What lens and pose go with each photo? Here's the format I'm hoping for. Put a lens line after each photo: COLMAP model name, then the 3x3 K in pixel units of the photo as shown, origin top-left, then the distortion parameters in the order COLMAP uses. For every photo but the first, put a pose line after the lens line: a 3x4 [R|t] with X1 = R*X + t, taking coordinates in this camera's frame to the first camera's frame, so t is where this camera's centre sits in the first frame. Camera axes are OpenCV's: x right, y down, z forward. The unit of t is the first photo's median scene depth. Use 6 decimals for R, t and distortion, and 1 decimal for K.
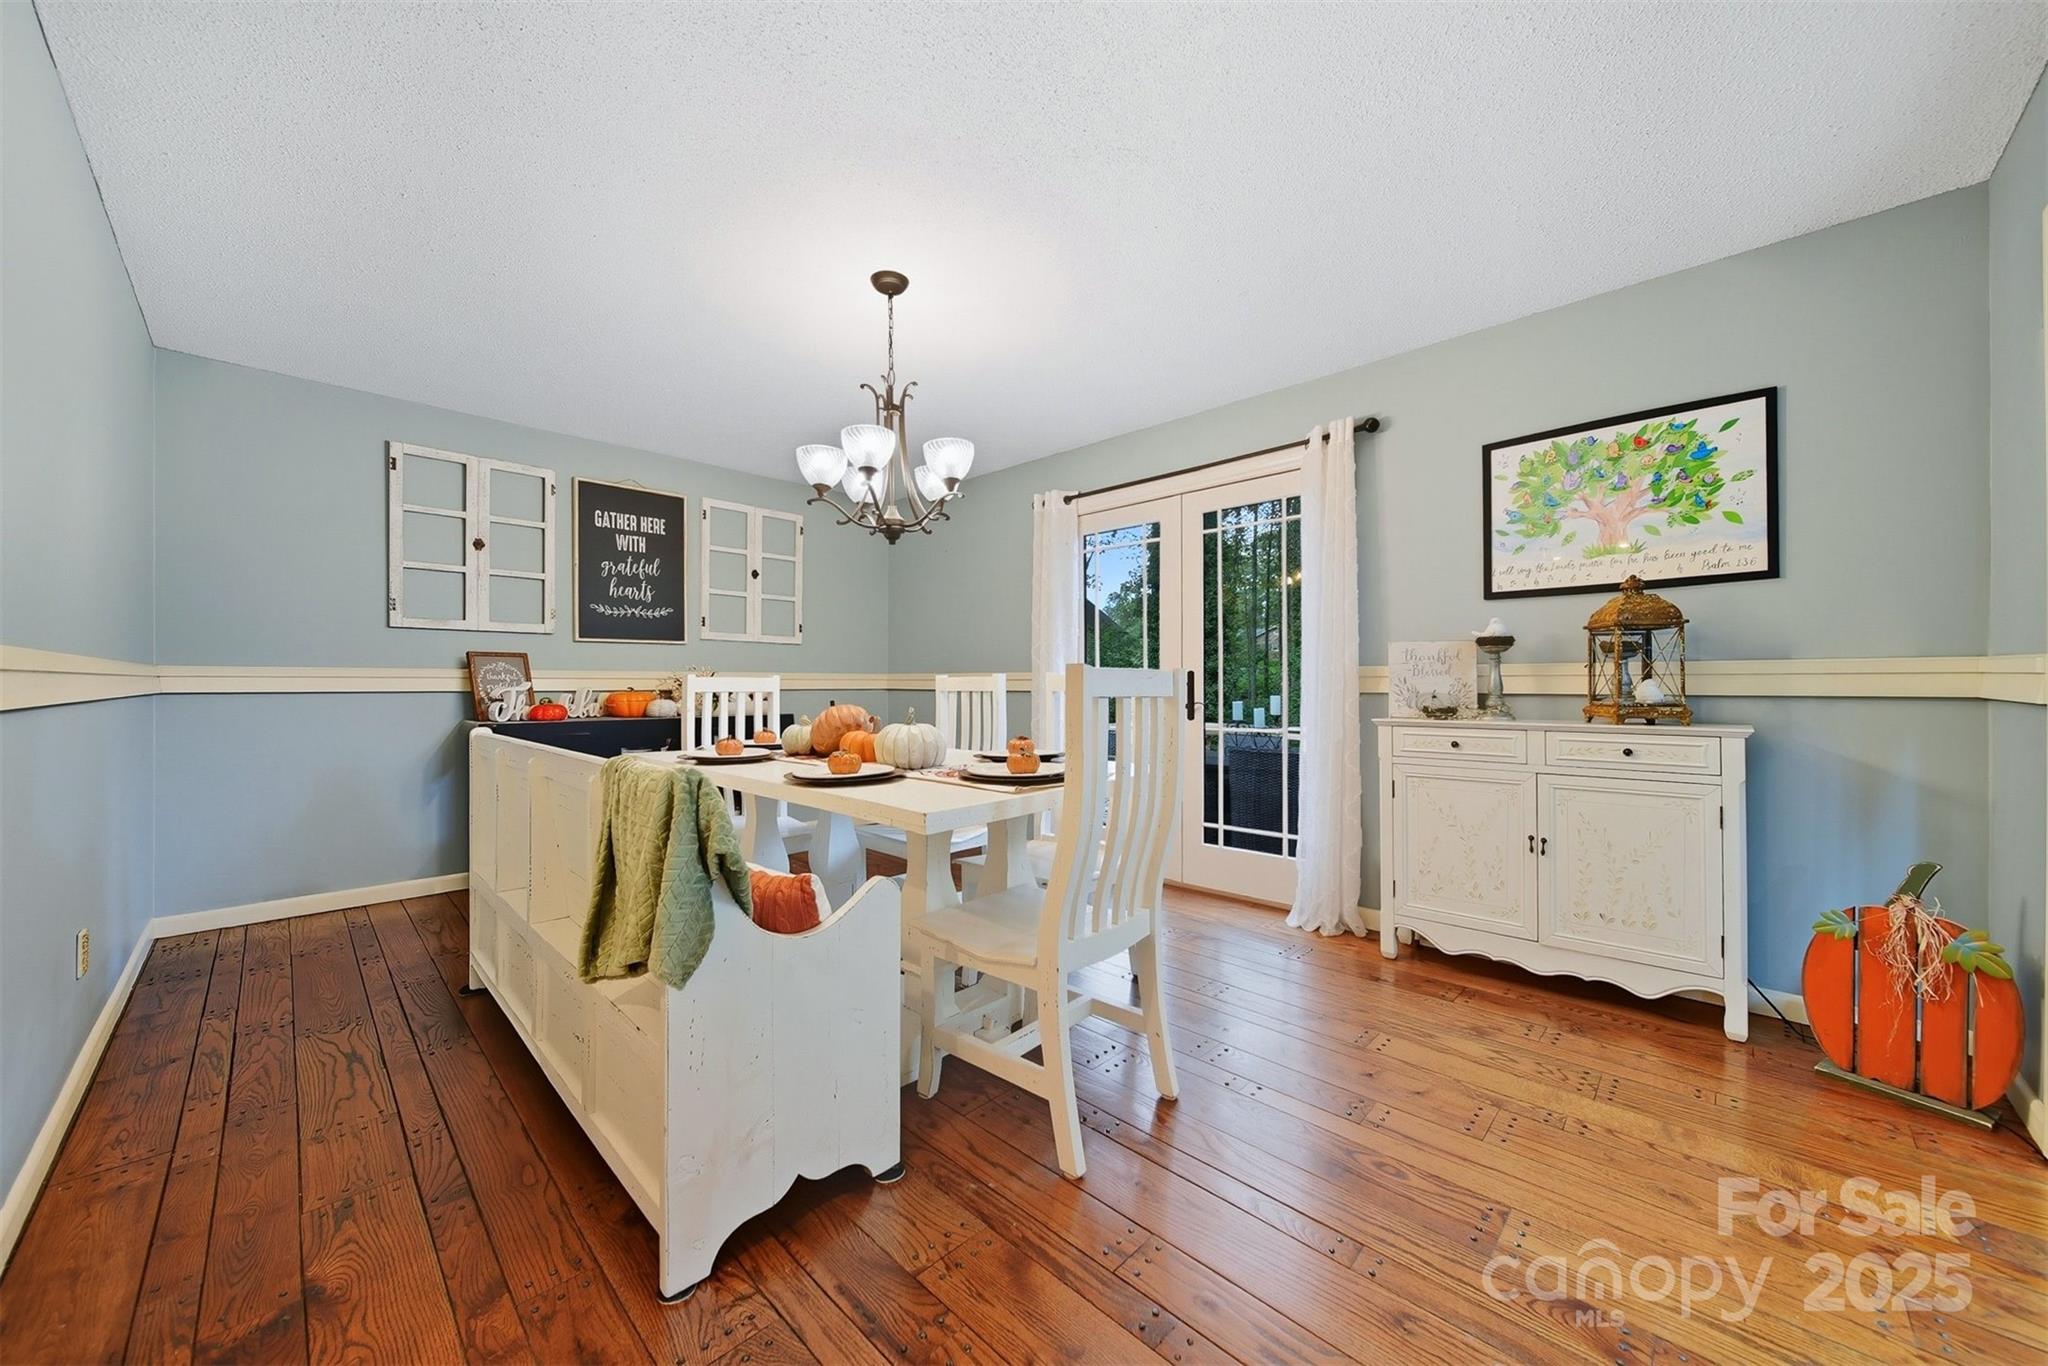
lens RADIAL K [[736.2, 0, 1024.0], [0, 736.2, 683.0], [0, 0, 1]] dist [-0.003046, -0.000140]
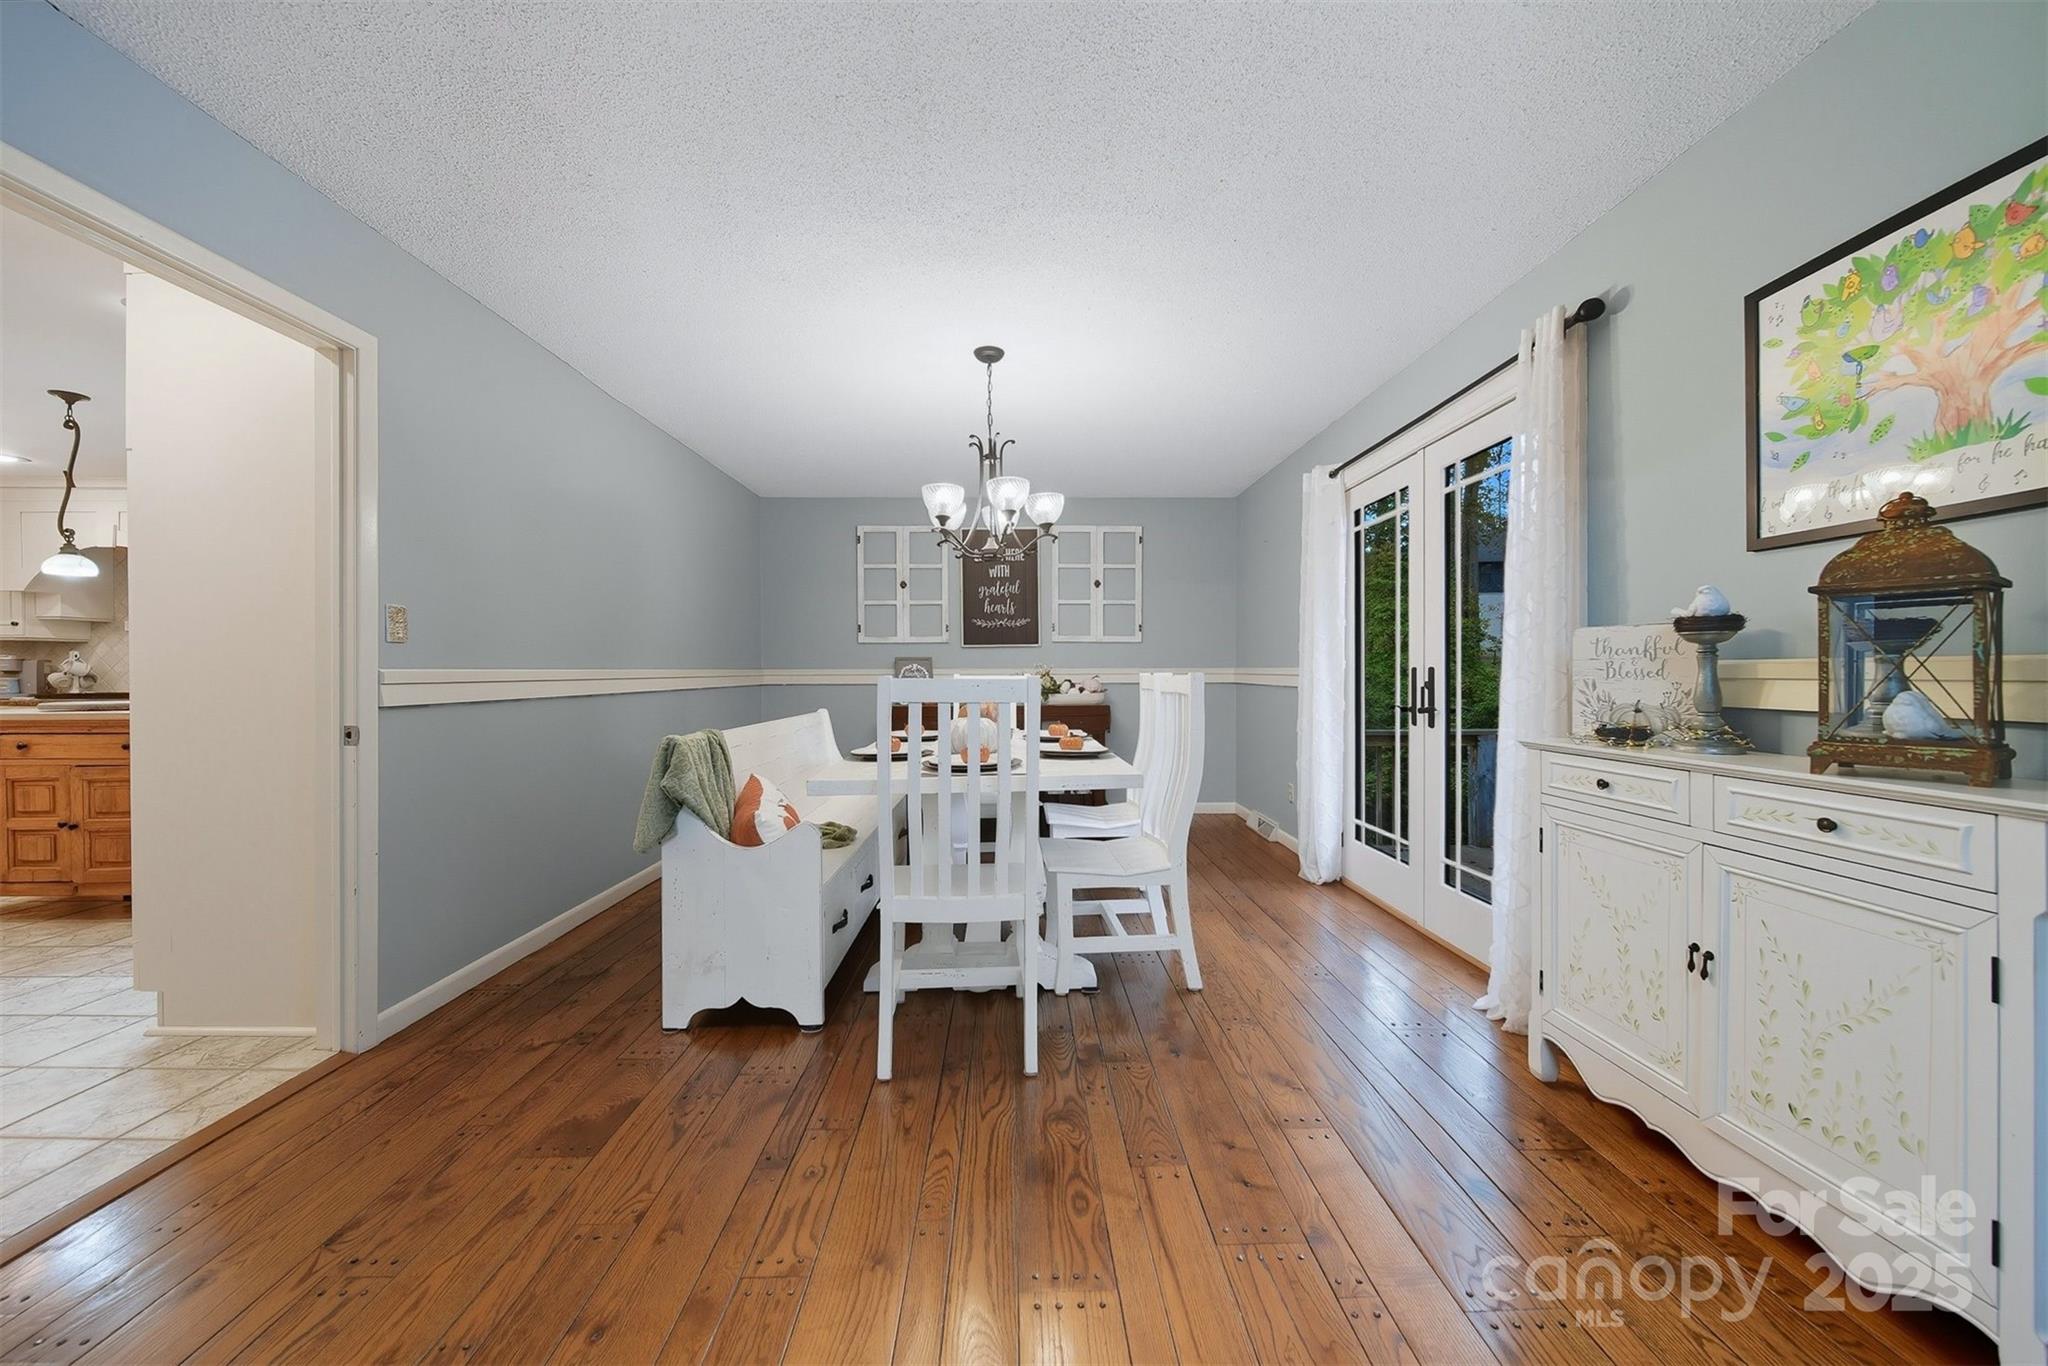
lens RADIAL K [[739.0, 0, 1023.0], [0, 739.0, 675.2], [0, 0, 1]] dist [-0.008004, -0.000196]
pose [[0.706159, 0.001187, -0.708052, 0.645093], [0.004385, 0.999972, 0.006050, -0.018941], [0.708040, -0.007377, 0.706134, 0.157249]]
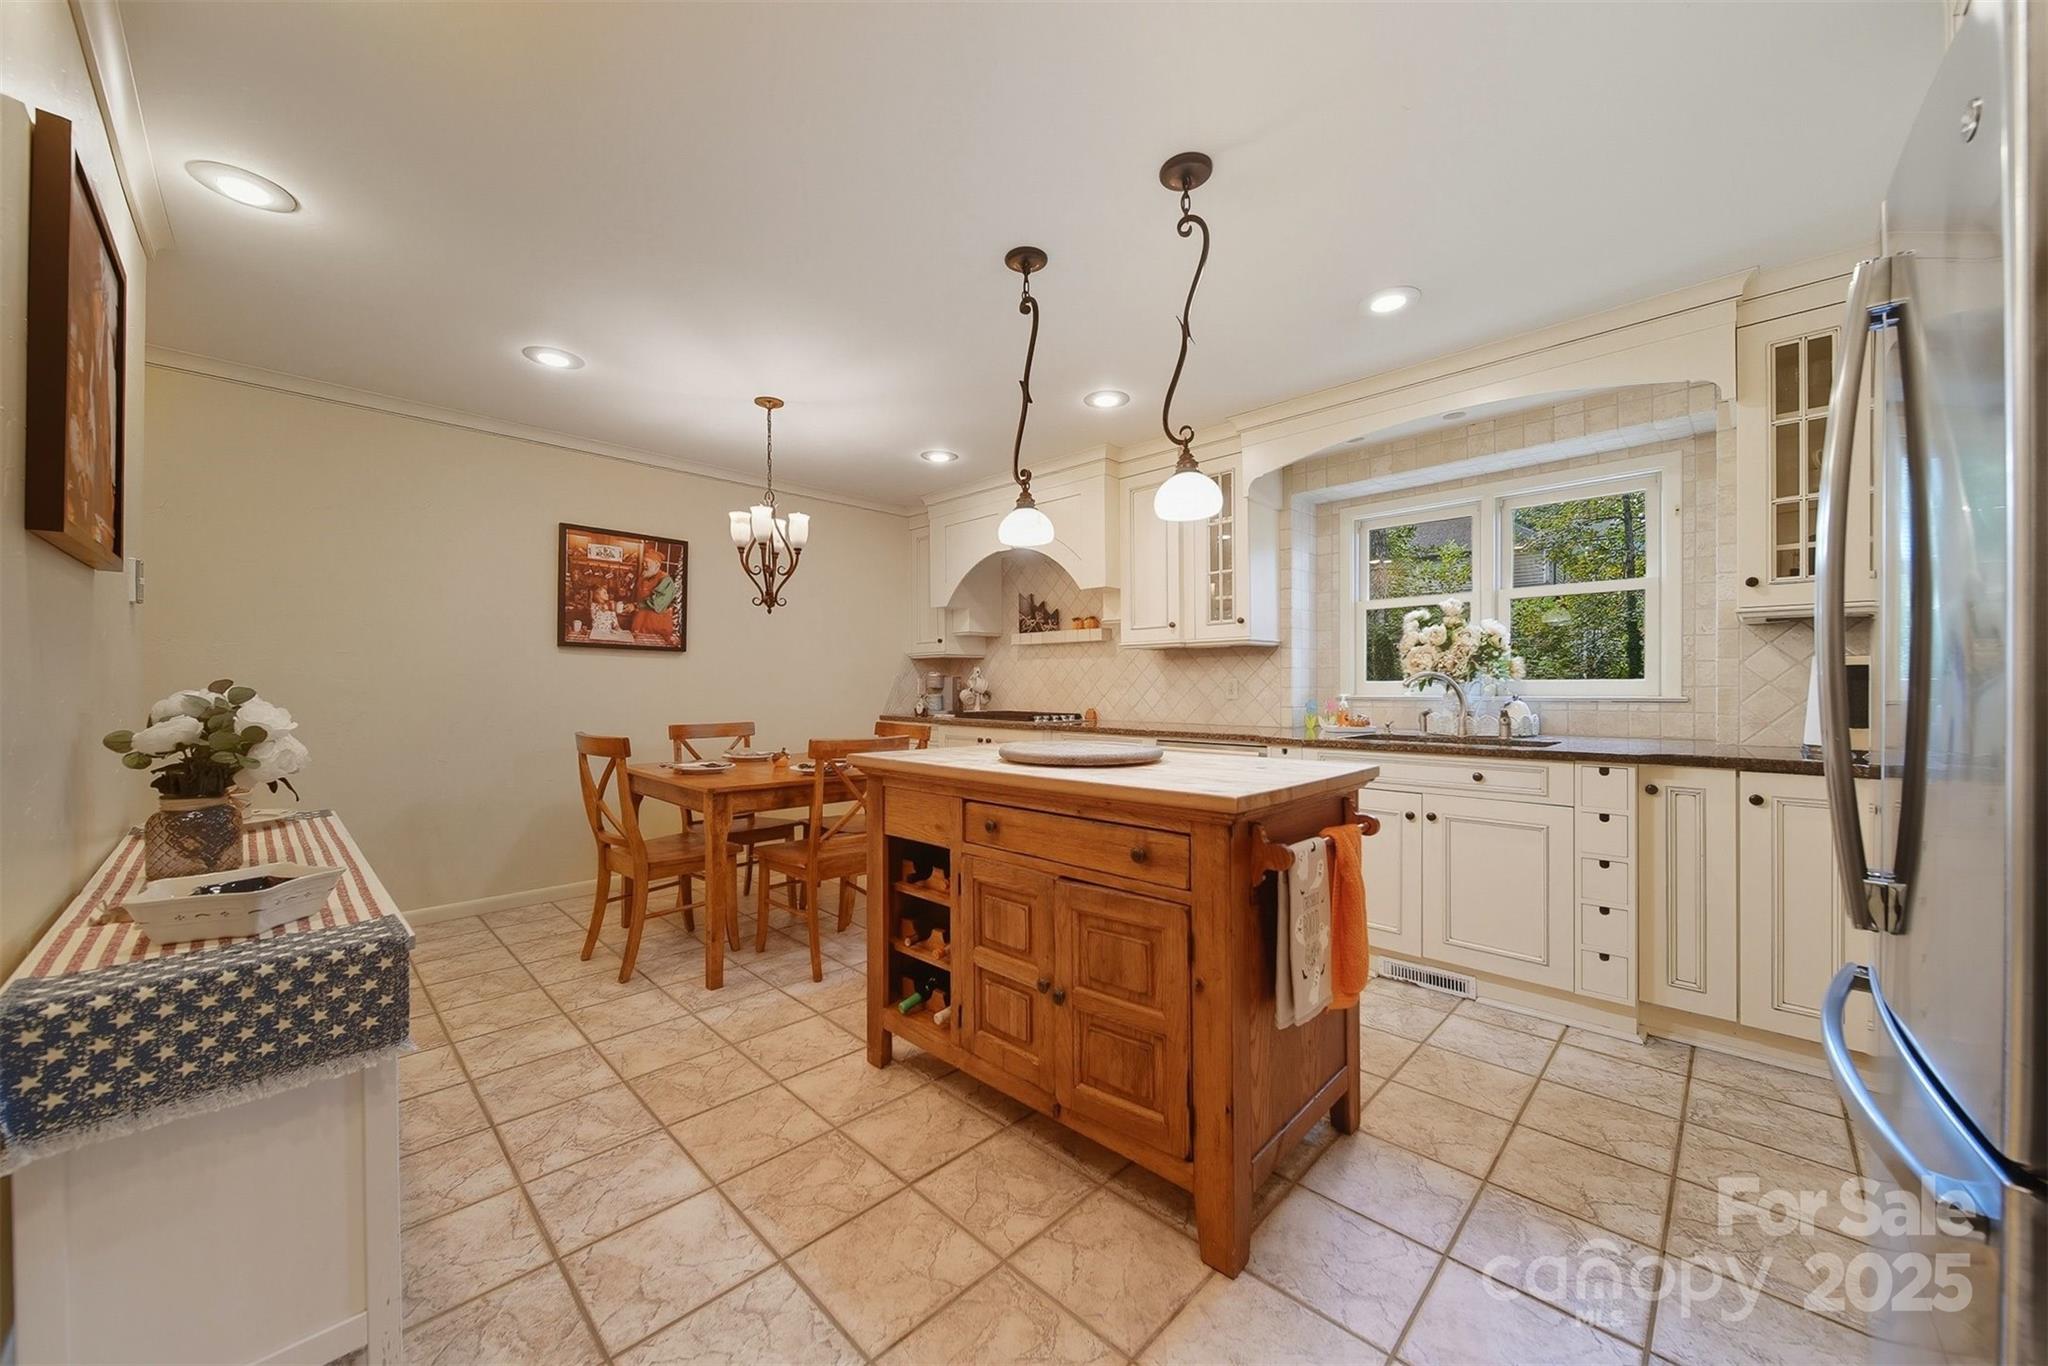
lens RADIAL K [[736.2, 0, 1024.0], [0, 736.2, 683.0], [0, 0, 1]] dist [-0.003046, -0.000140]
pose [[-0.015687, -0.004653, -0.999866, -0.582332], [0.001940, 0.999987, -0.004684, -0.032728], [0.999875, -0.002013, -0.015678, -0.104414]]
